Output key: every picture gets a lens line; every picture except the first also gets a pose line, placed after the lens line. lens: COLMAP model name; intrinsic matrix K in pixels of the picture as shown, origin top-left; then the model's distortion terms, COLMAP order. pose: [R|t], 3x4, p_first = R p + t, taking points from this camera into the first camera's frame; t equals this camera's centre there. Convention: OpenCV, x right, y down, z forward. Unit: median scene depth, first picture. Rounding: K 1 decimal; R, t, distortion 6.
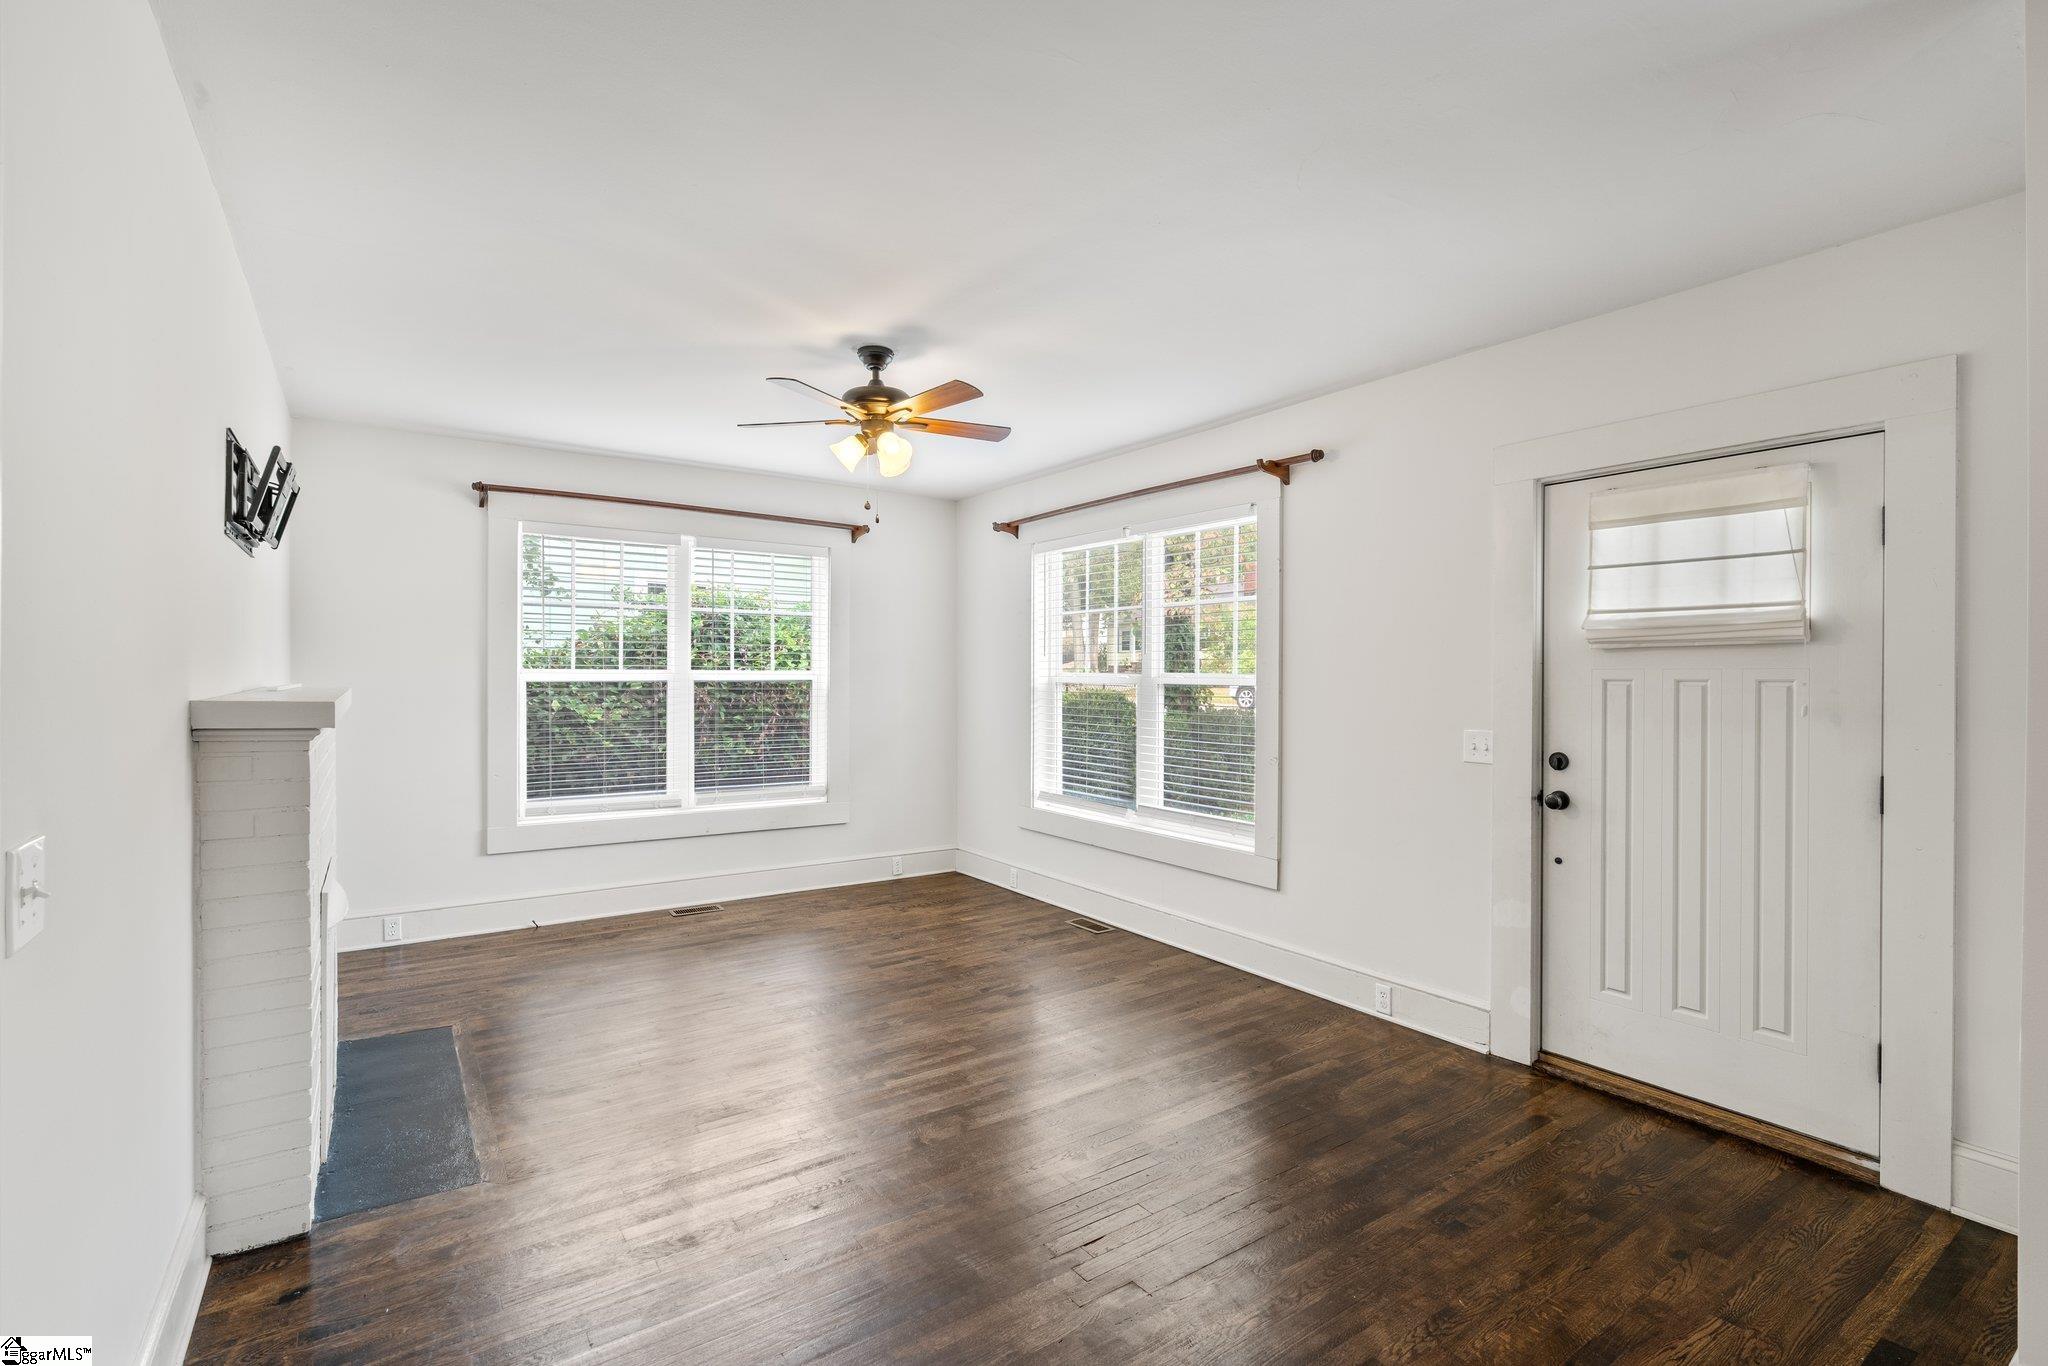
lens RADIAL K [[929.2, 0, 1020.4], [0, 929.2, 683.1], [0, 0, 1]] dist [0.000700, 0.000905]
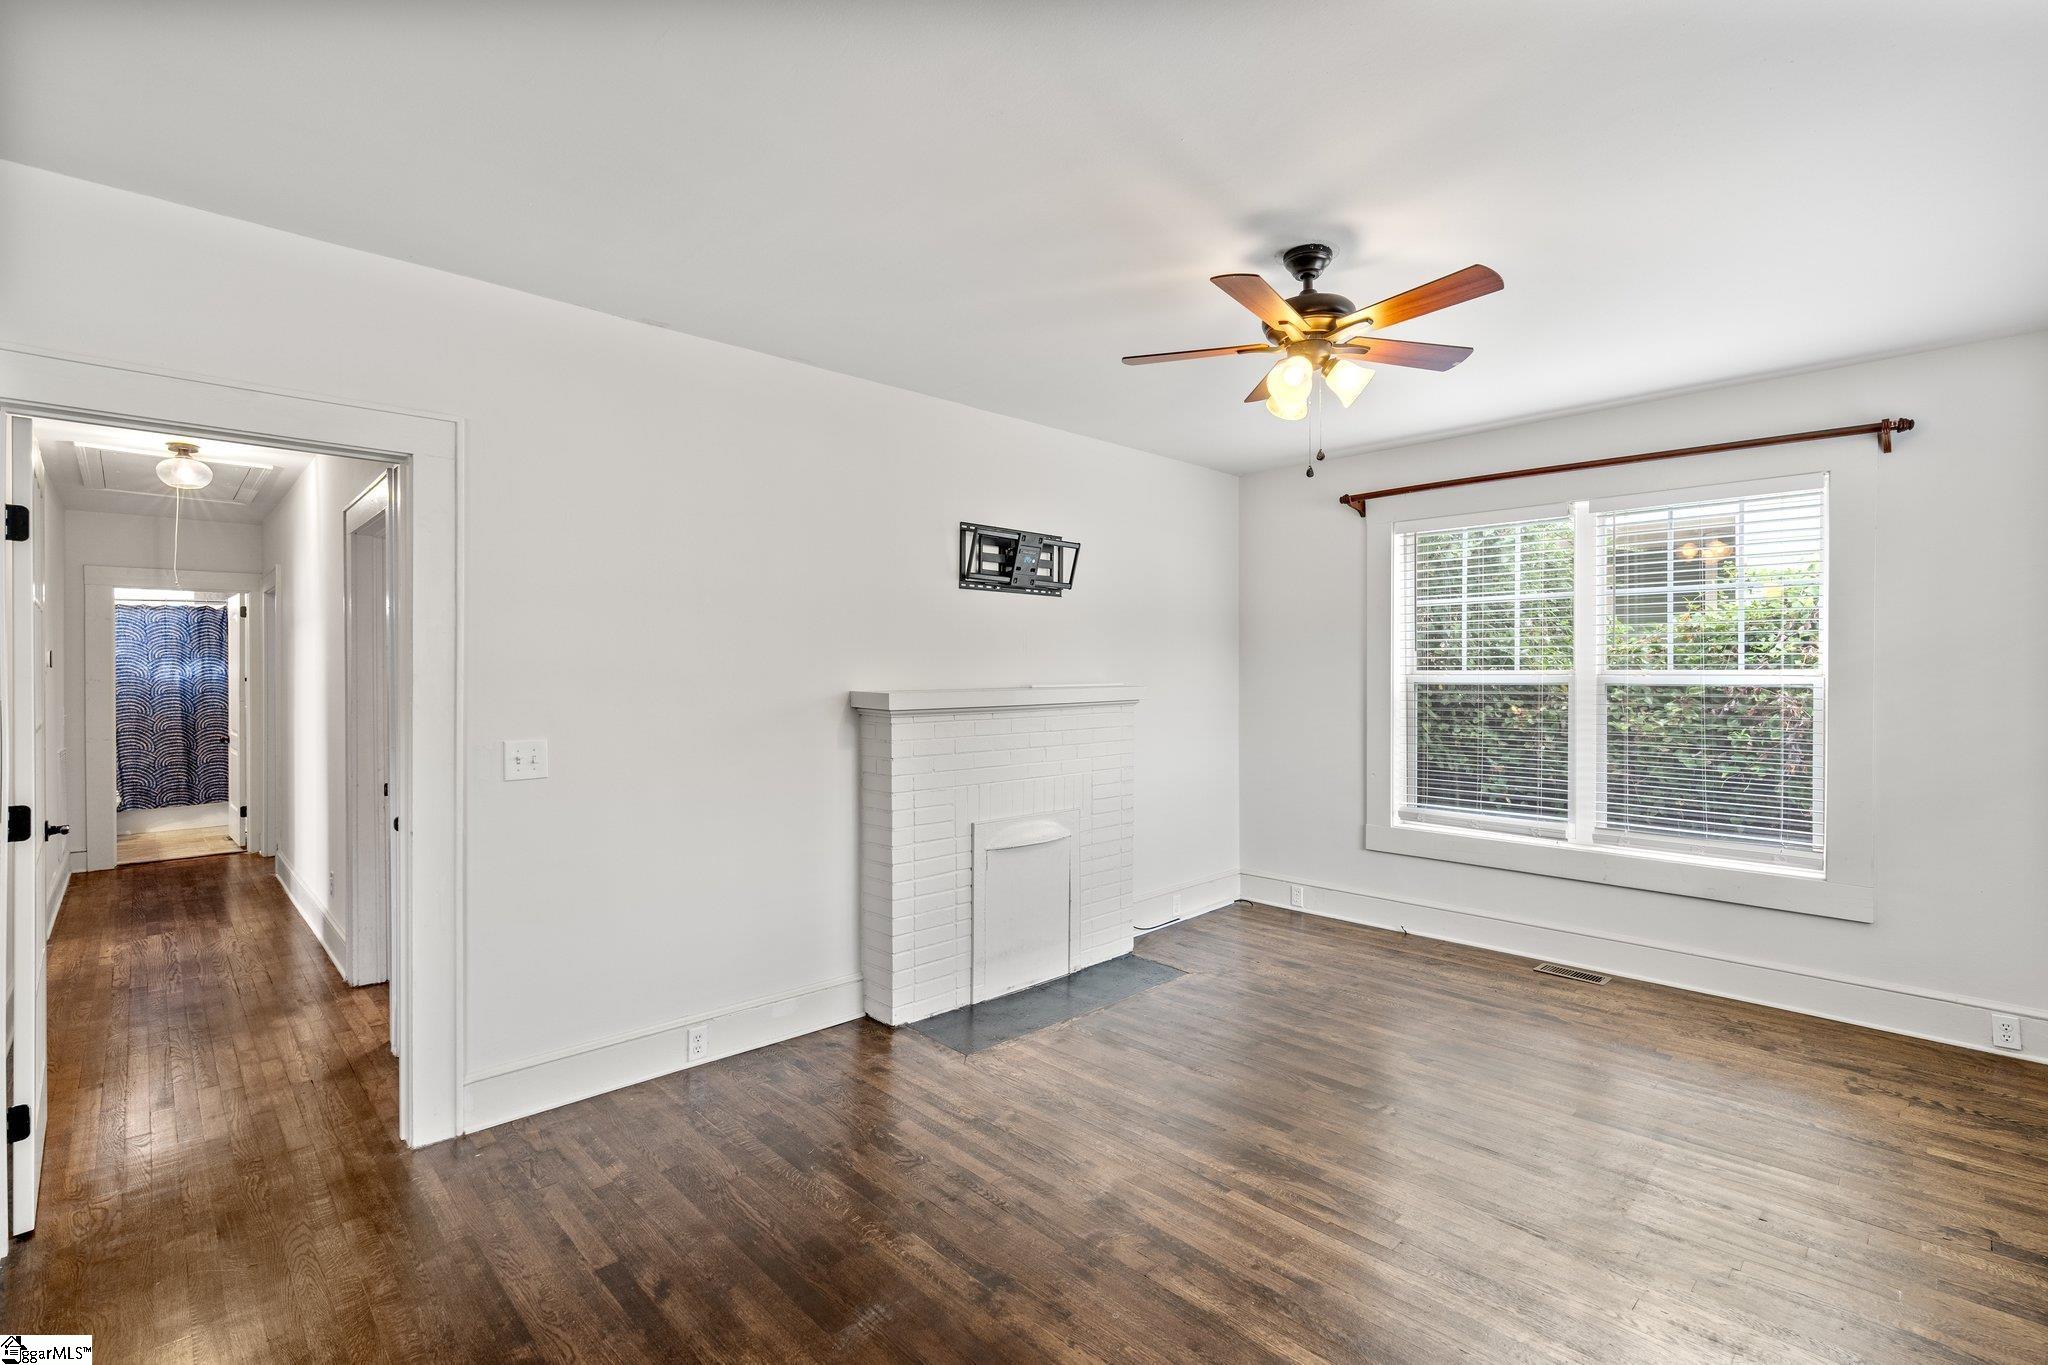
lens RADIAL K [[929.2, 0, 1022.3], [0, 929.2, 681.8], [0, 0, 1]] dist [0.000700, 0.000905]
pose [[0.158227, 0.003423, -0.987397, 0.356276], [-0.008316, 0.999963, 0.002134, -0.002032], [0.987368, 0.007873, 0.158249, 0.408337]]
